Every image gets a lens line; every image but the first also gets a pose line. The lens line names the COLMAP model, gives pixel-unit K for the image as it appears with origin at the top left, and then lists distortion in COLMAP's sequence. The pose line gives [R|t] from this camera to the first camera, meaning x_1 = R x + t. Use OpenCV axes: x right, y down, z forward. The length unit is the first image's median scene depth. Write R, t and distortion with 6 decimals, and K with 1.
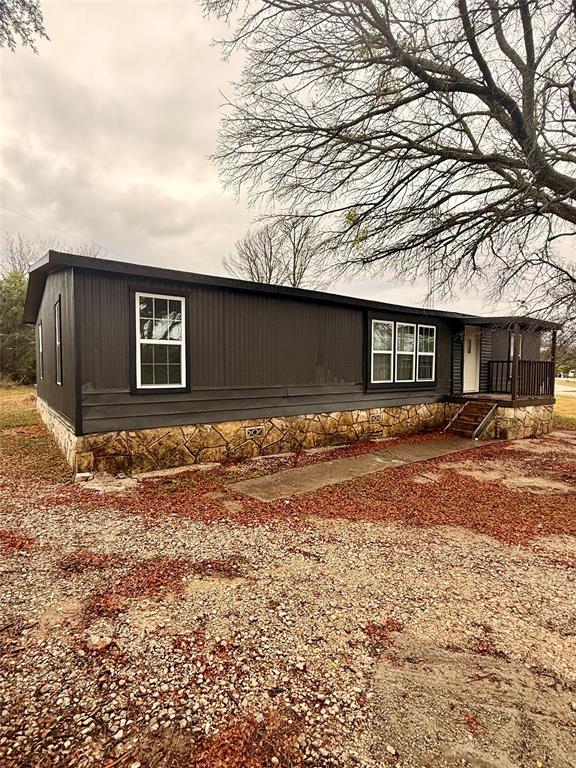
lens RADIAL K [[385.4, 0, 288.0], [0, 385.4, 384.0], [0, 0, 1]] dist [-0.001793, -0.000895]
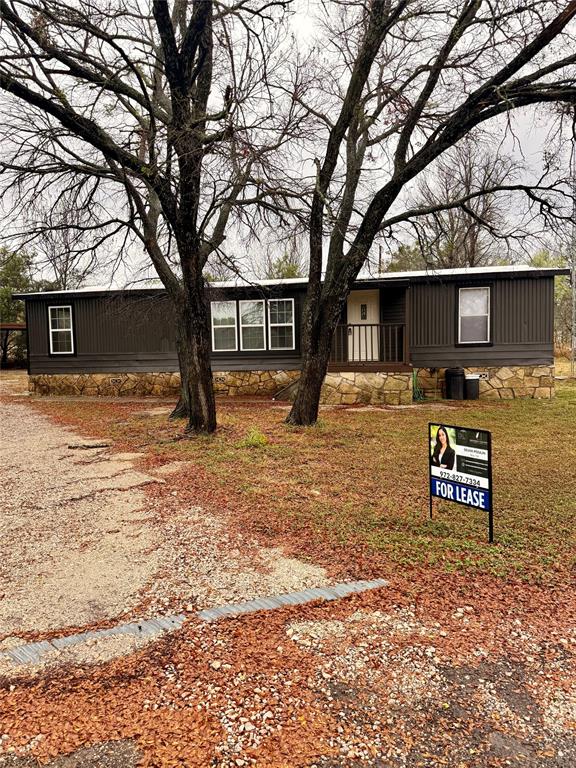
lens RADIAL K [[536.6, 0, 288.0], [0, 536.6, 384.0], [0, 0, 1]] dist [0.102799, -0.134992]
pose [[0.693607, 0.019065, -0.720101, 2.562545], [-0.007796, 0.999790, 0.018960, 0.107443], [0.720311, -0.007537, 0.693610, -0.091326]]
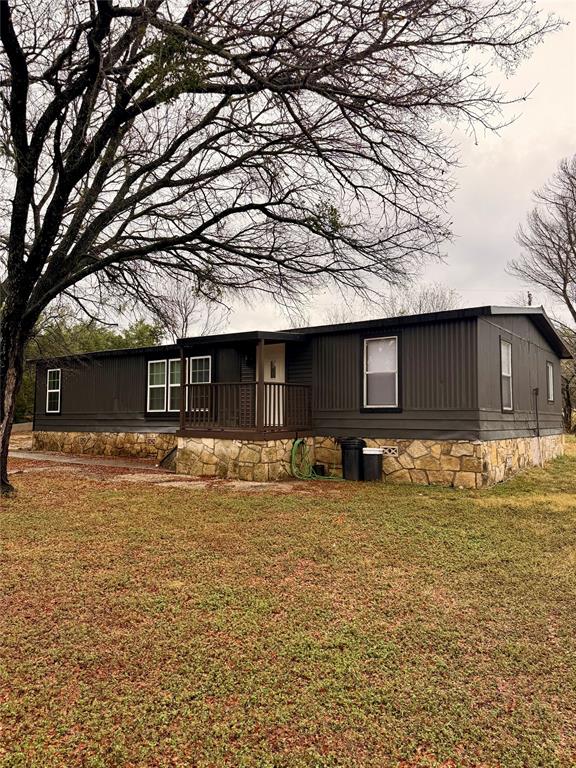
lens RADIAL K [[536.6, 0, 288.0], [0, 536.6, 384.0], [0, 0, 1]] dist [0.102799, -0.134992]
pose [[0.312382, -0.067623, -0.947547, 3.071719], [-0.045296, 0.995268, -0.085962, 0.056053], [0.948876, 0.069773, 0.307841, 1.356115]]
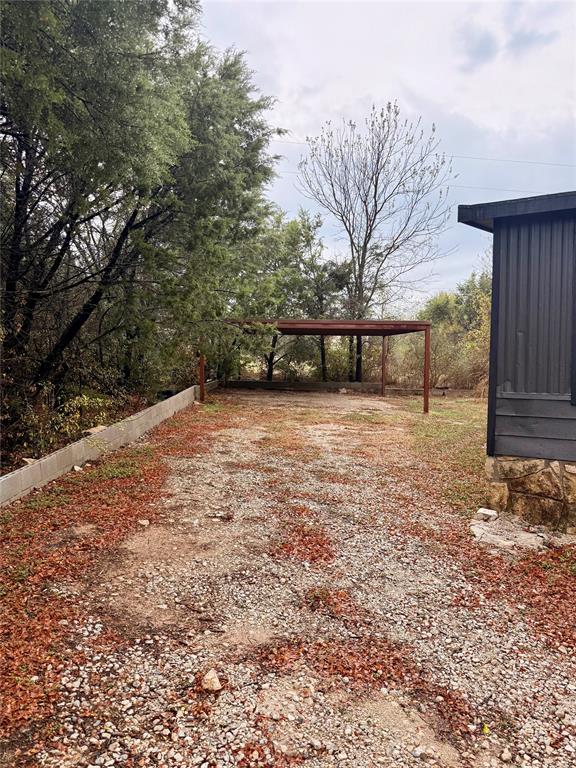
lens RADIAL K [[536.6, 0, 288.0], [0, 536.6, 384.0], [0, 0, 1]] dist [0.102799, -0.134992]
pose [[0.392419, 0.023492, -0.919487, 0.216345], [-0.048498, 0.998812, 0.004821, 0.013566], [0.918507, 0.042702, 0.393092, 0.240610]]
